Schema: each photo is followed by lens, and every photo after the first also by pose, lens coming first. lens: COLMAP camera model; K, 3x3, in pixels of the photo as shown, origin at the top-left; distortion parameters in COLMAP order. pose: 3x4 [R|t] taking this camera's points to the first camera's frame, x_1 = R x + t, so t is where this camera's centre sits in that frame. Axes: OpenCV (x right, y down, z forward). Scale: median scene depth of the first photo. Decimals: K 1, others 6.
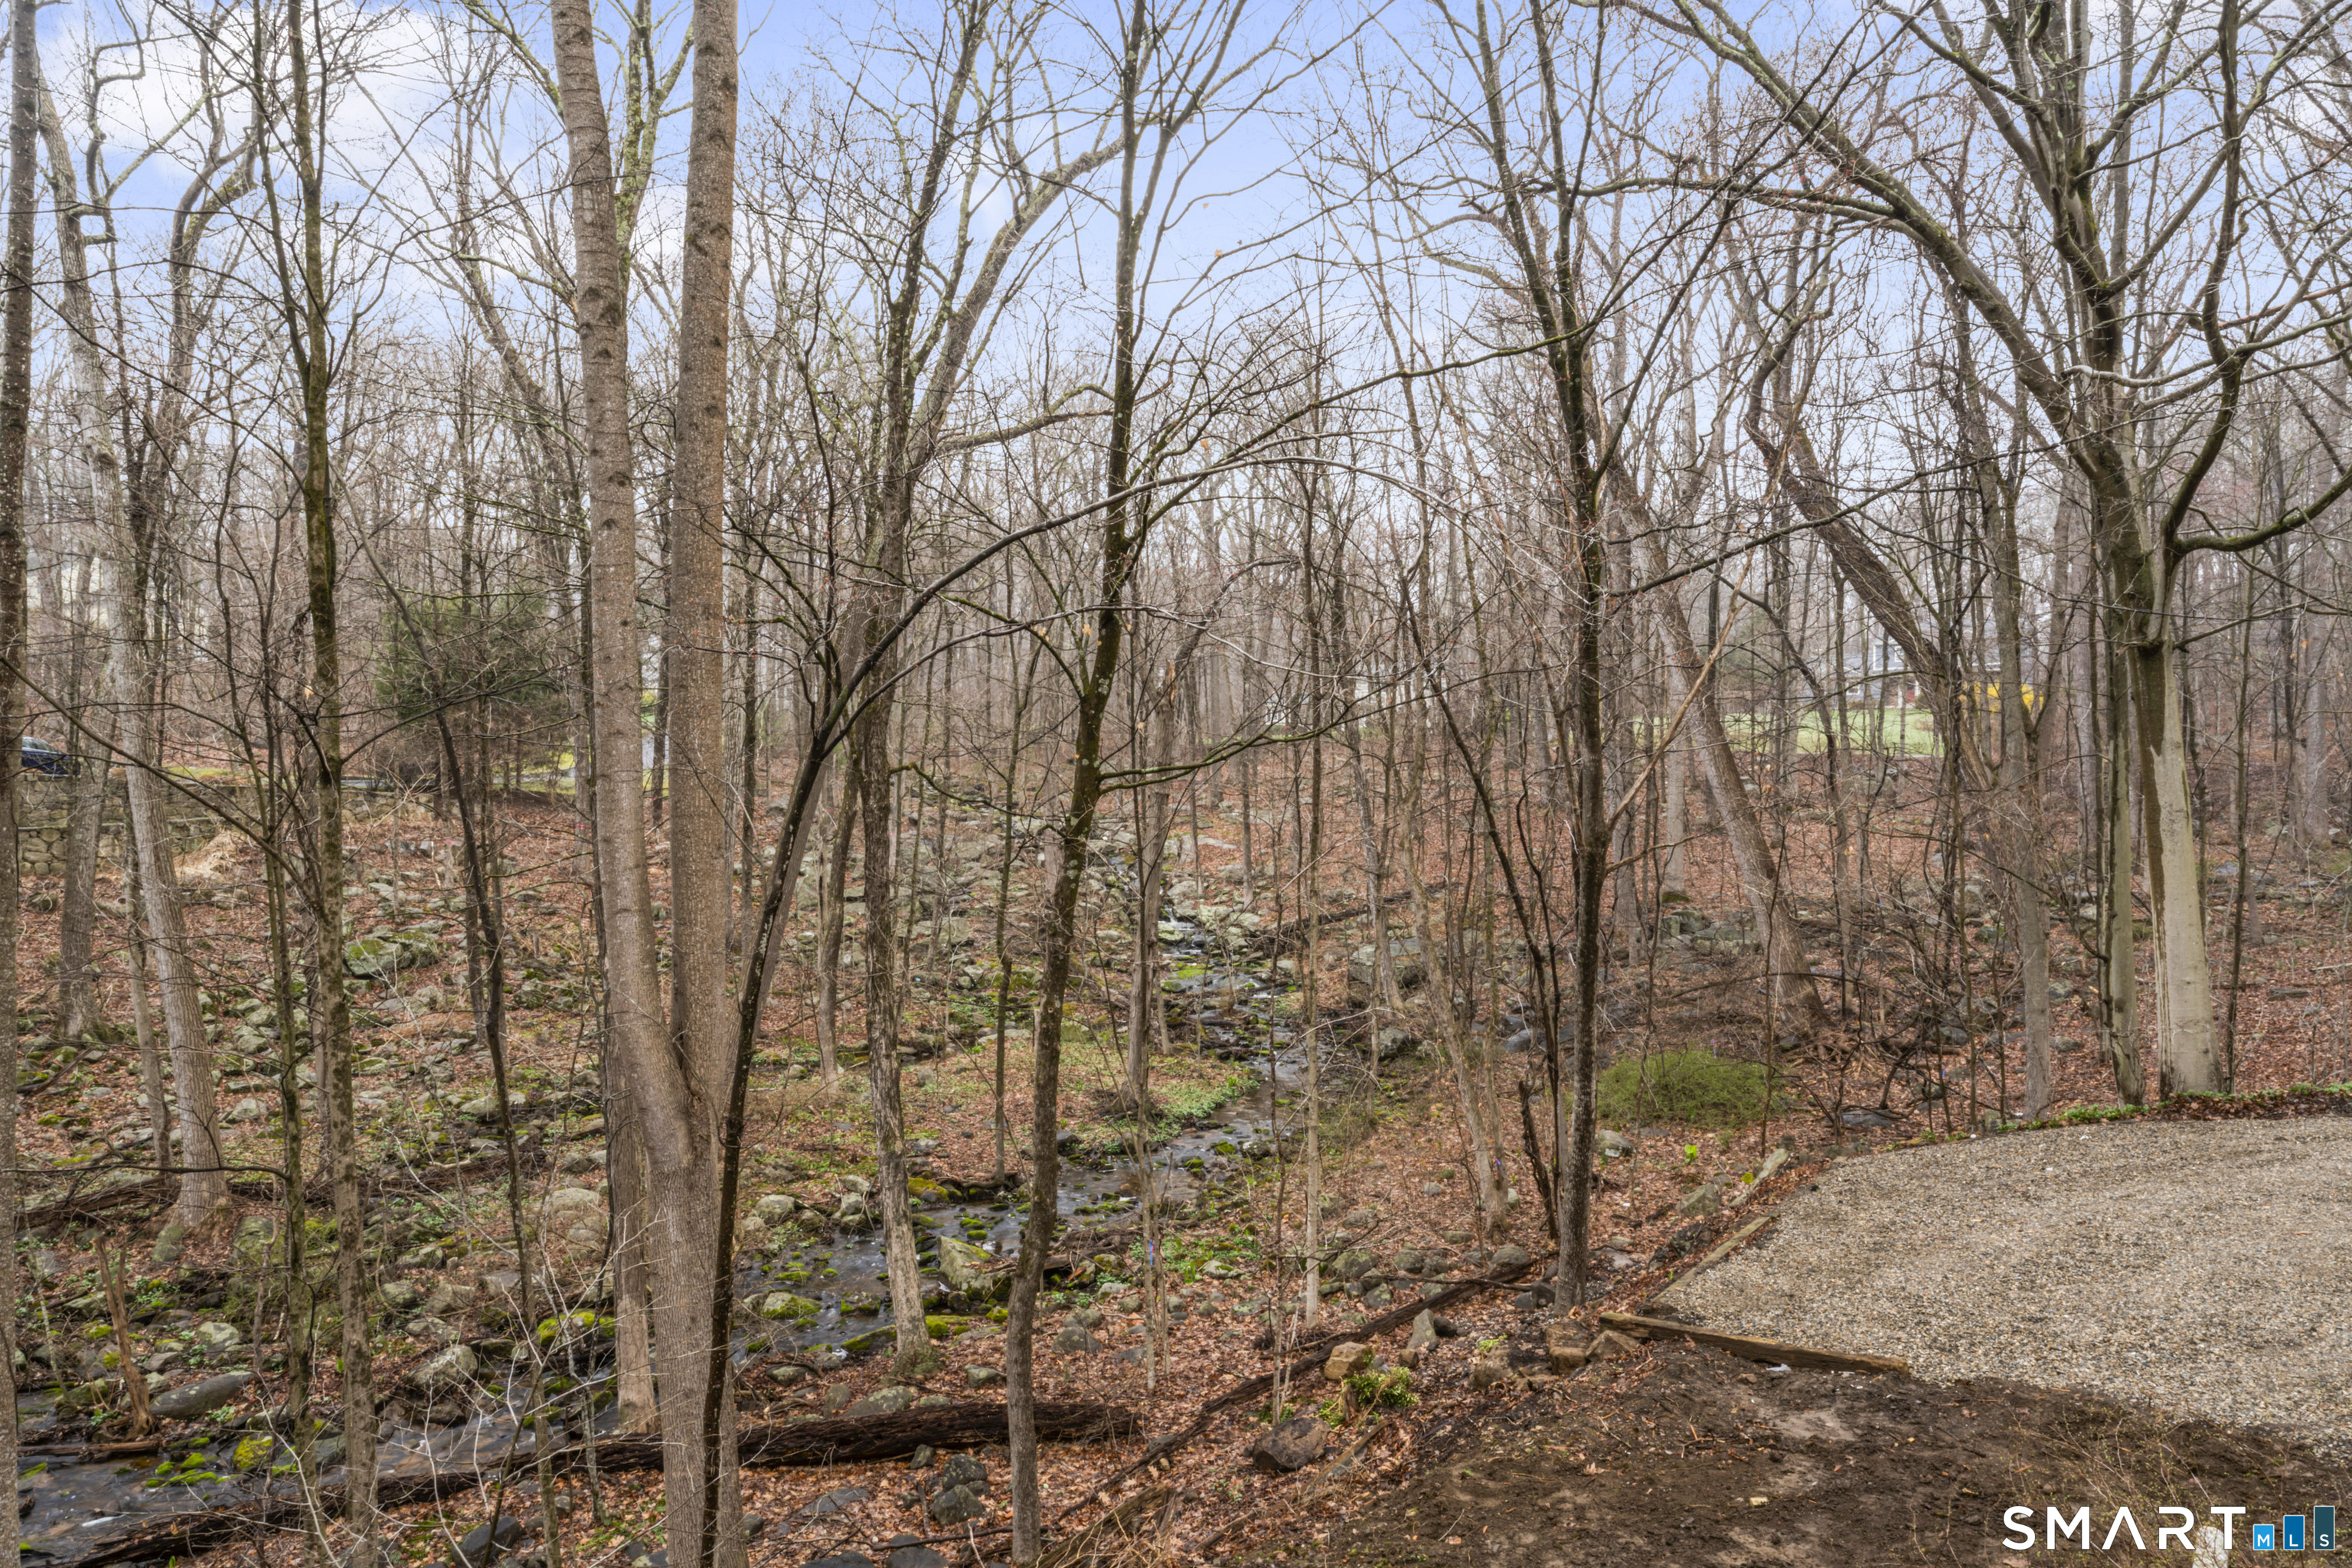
lens RADIAL K [[1570.2, 0, 1184.1], [0, 1570.2, 801.8], [0, 0, 1]] dist [0.001928, 0.001629]
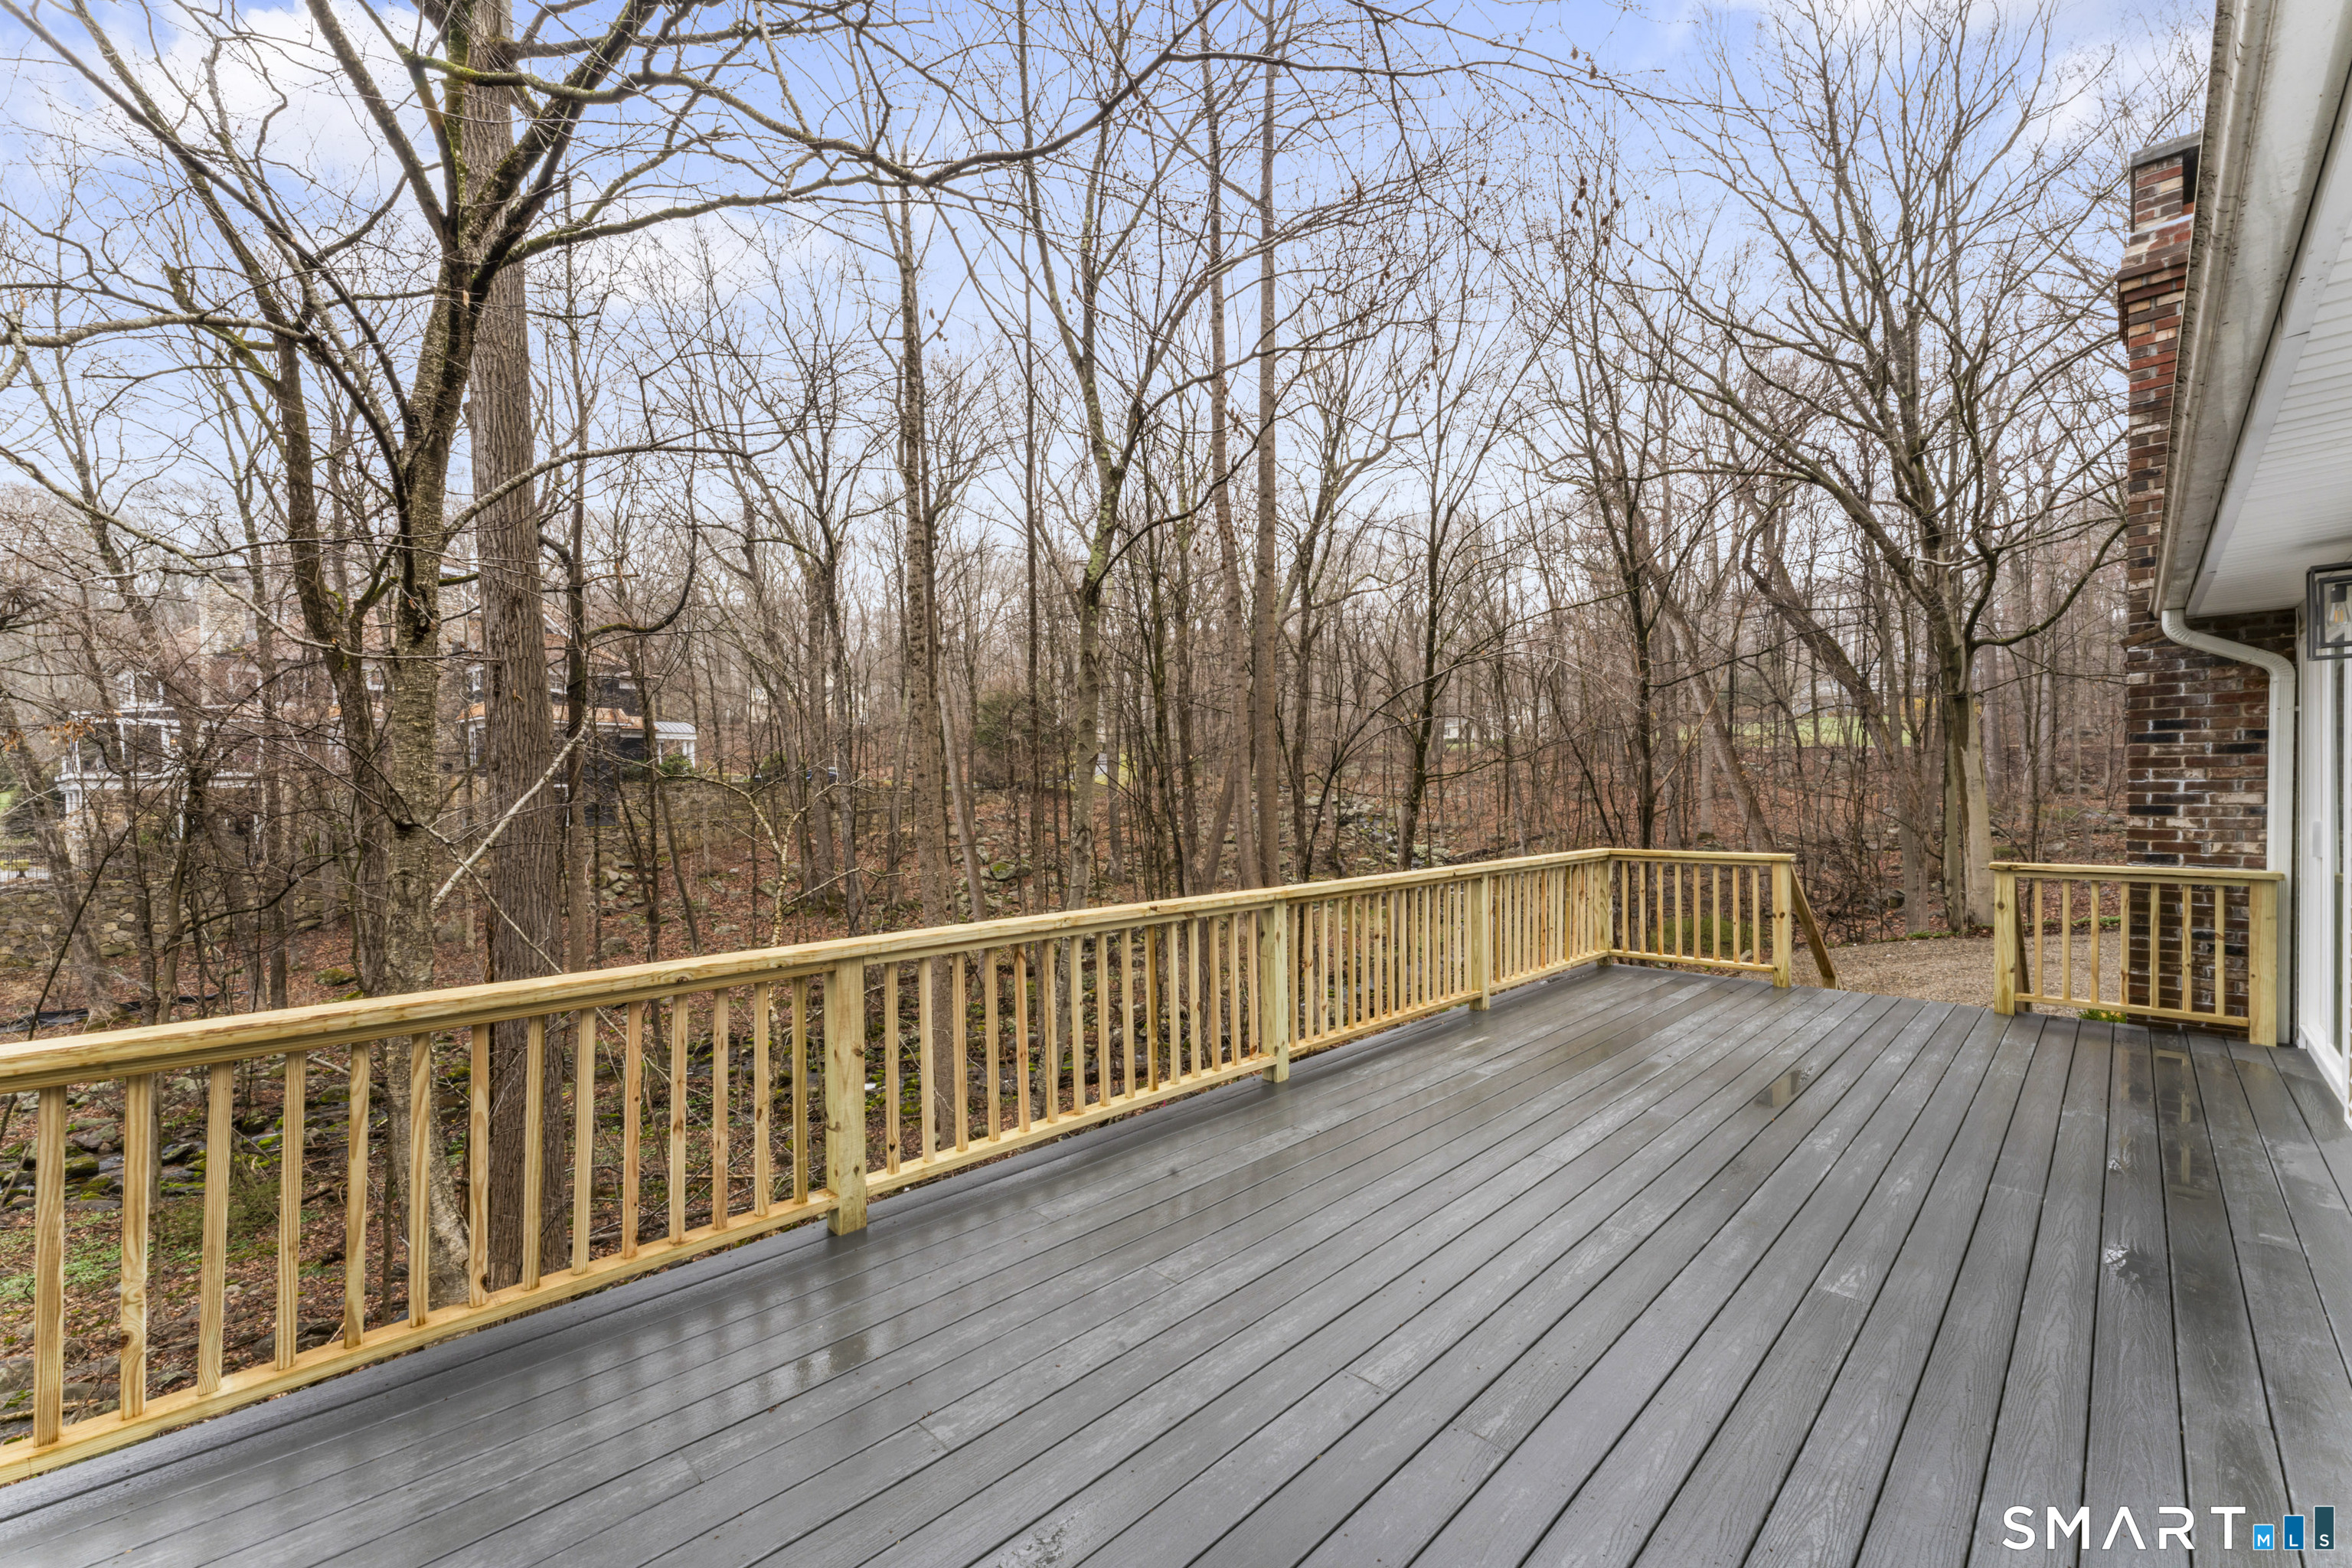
lens RADIAL K [[938.2, 0, 1180.2], [0, 938.2, 782.4], [0, 0, 1]] dist [0.000897, -0.000094]
pose [[0.976130, -0.019464, -0.216315, -0.074410], [0.018159, 0.999803, -0.008021, 0.000069], [0.216429, 0.003902, 0.976291, -0.335806]]
